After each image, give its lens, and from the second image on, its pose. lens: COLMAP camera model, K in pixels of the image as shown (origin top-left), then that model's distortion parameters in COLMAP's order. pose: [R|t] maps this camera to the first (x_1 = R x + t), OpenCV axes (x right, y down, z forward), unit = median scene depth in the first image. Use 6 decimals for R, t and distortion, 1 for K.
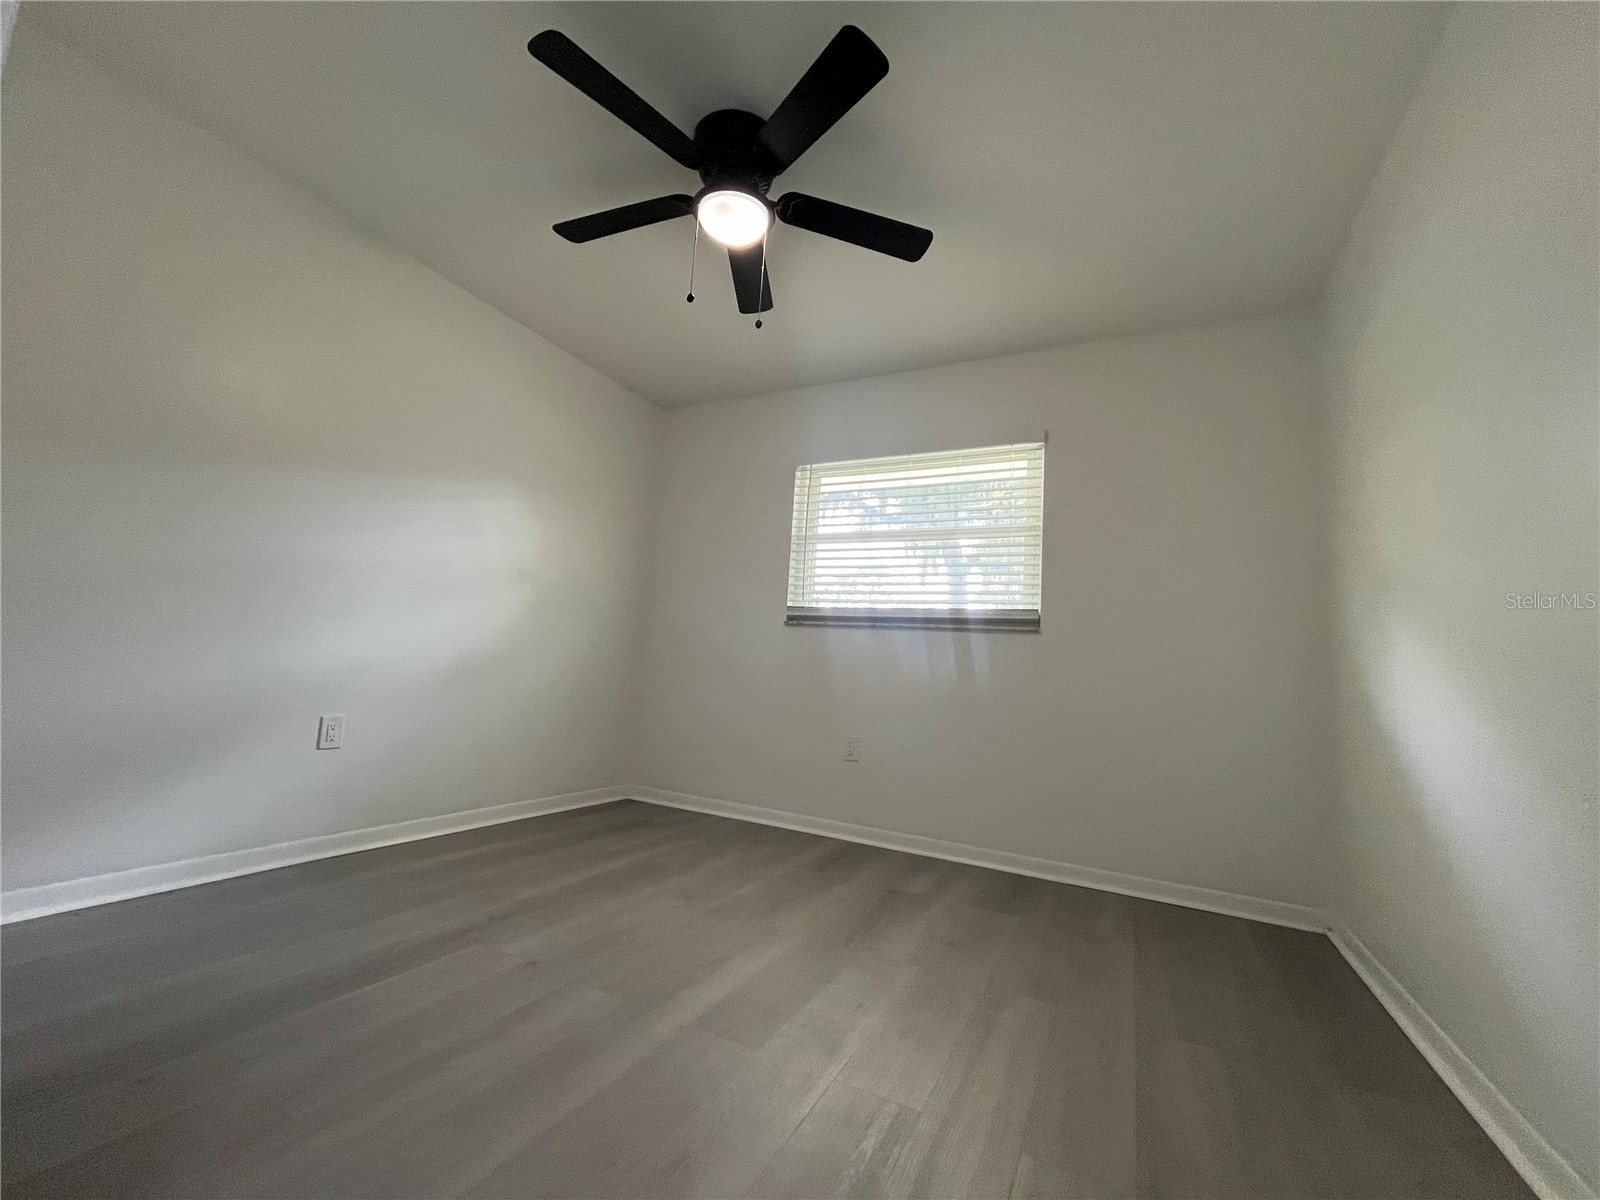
lens RADIAL K [[646.7, 0, 800.5], [0, 646.7, 598.0], [0, 0, 1]] dist [-0.001747, -0.000380]
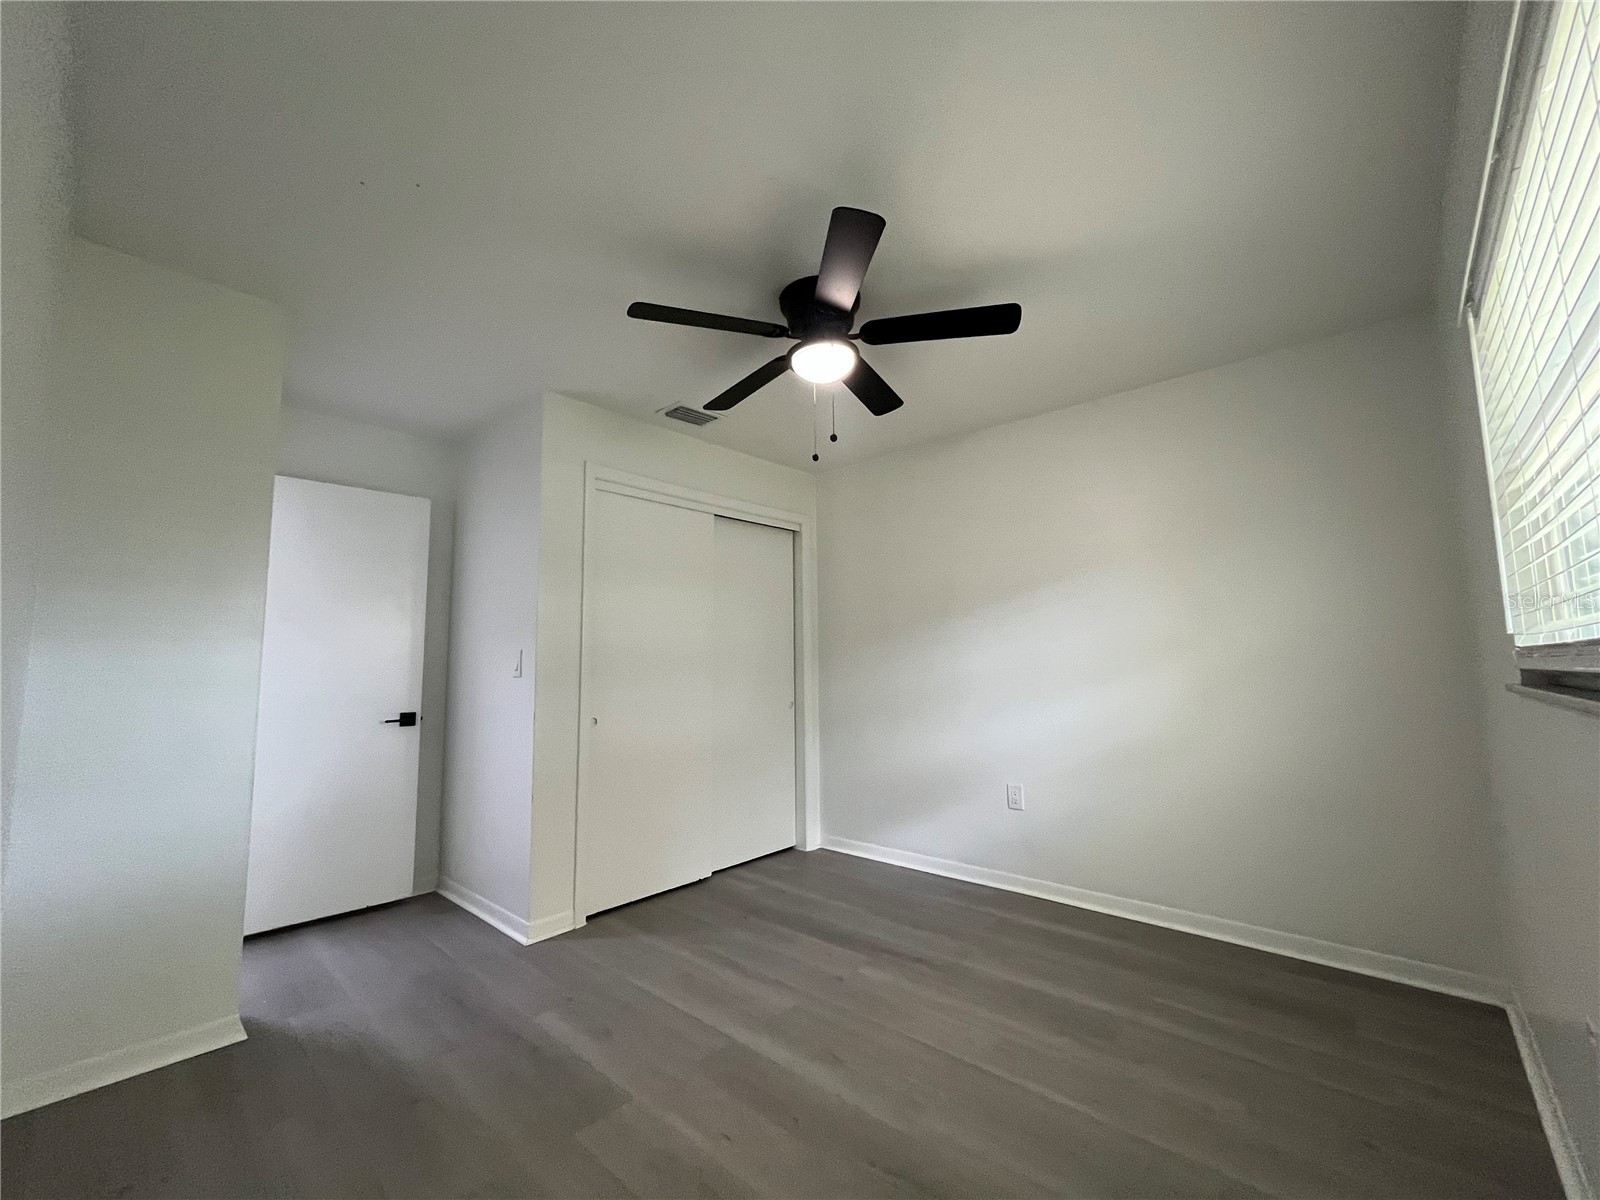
lens RADIAL K [[646.7, 0, 800.5], [0, 646.7, 598.0], [0, 0, 1]] dist [-0.001747, -0.000380]
pose [[-0.246813, -0.165130, -0.954890, 0.681538], [0.097495, 0.976144, -0.194005, 0.023110], [0.964146, -0.140980, -0.224826, 0.875631]]
